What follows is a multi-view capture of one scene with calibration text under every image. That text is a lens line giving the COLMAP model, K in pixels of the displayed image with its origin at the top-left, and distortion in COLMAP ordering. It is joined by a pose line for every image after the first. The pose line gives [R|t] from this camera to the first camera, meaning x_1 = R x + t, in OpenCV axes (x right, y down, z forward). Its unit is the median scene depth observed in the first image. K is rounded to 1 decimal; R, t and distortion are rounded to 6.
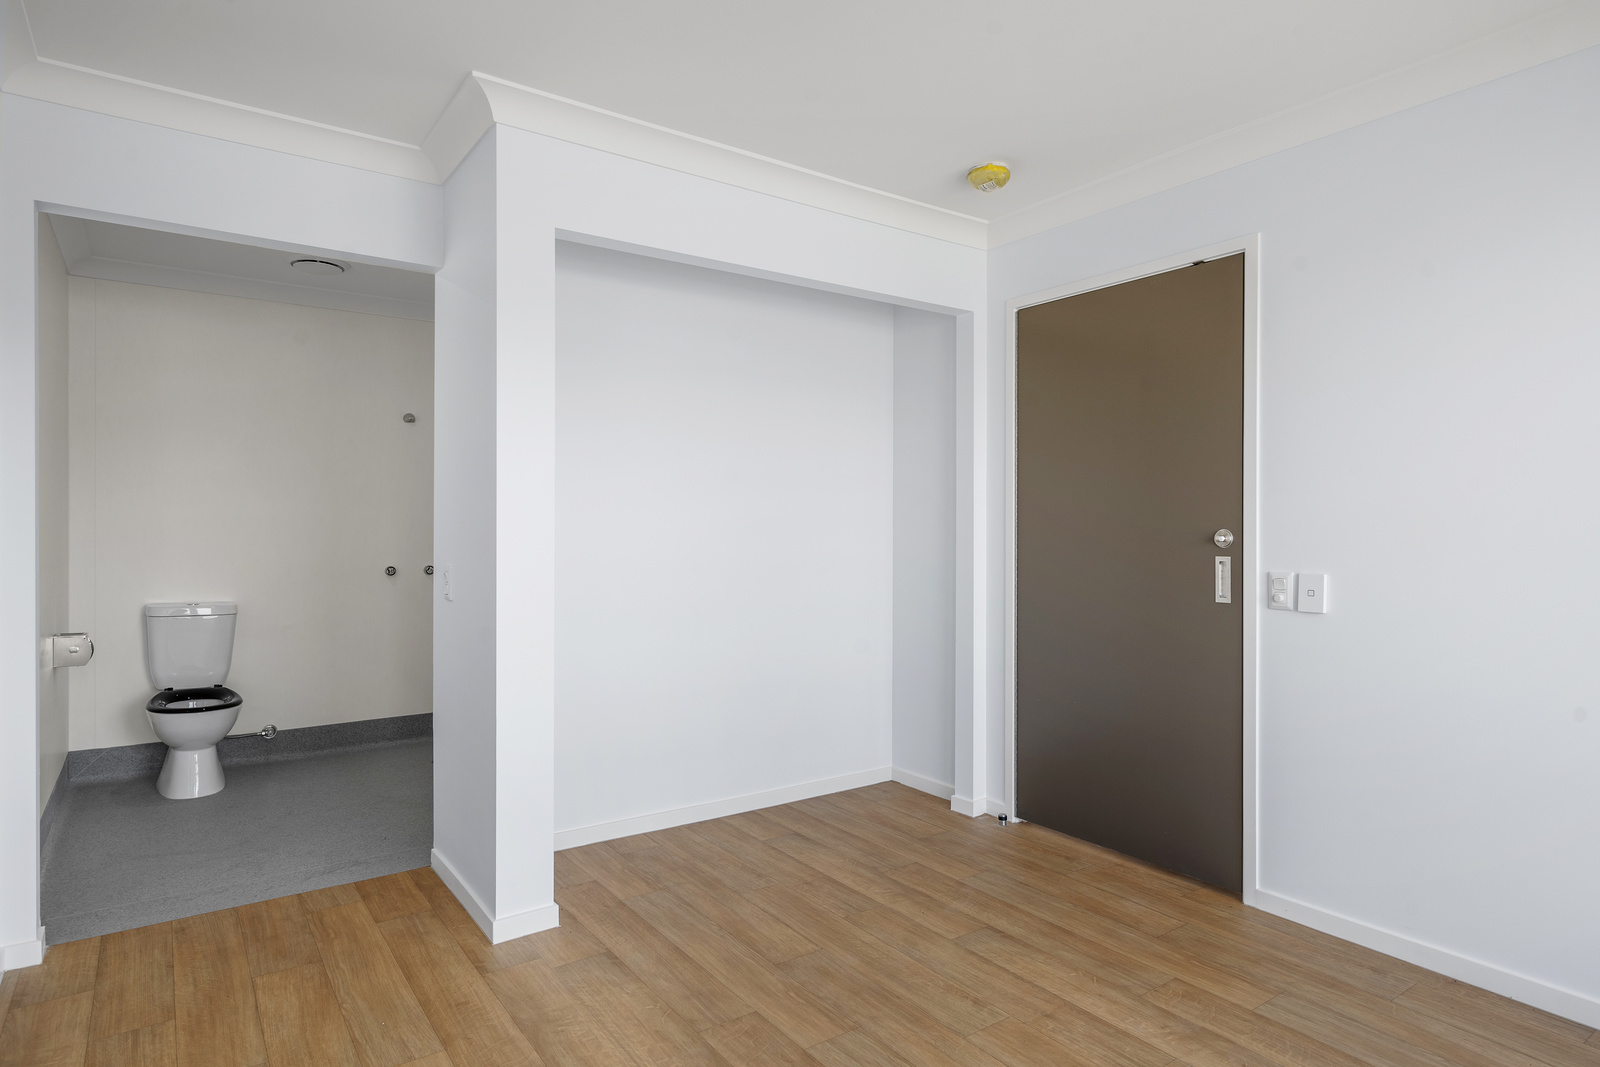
lens RADIAL K [[907.4, 0, 814.9], [0, 907.4, 516.5], [0, 0, 1]] dist [0.005488, 0.000199]
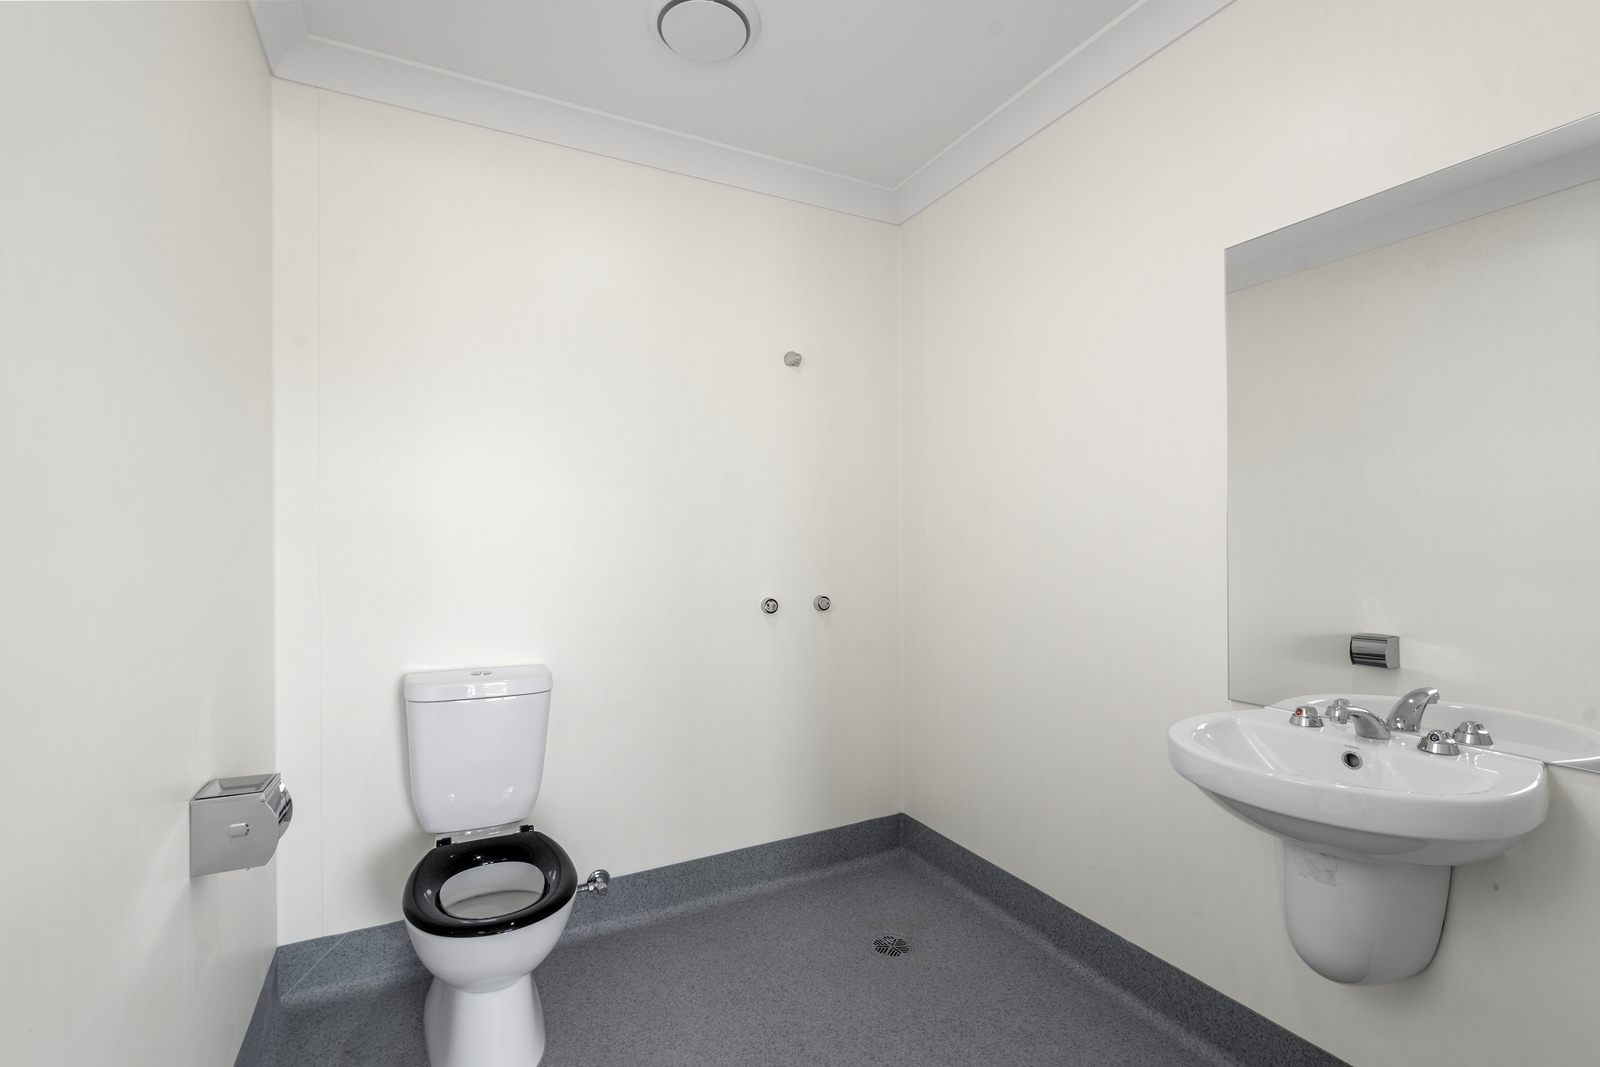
lens RADIAL K [[726.6, 0, 818.0], [0, 726.6, 531.0], [0, 0, 1]] dist [-0.012247, 0.002477]
pose [[0.991277, -0.006244, -0.131650, -0.433748], [0.006434, 0.999979, 0.001017, 0.010312], [0.131641, -0.001855, 0.991296, 0.607176]]
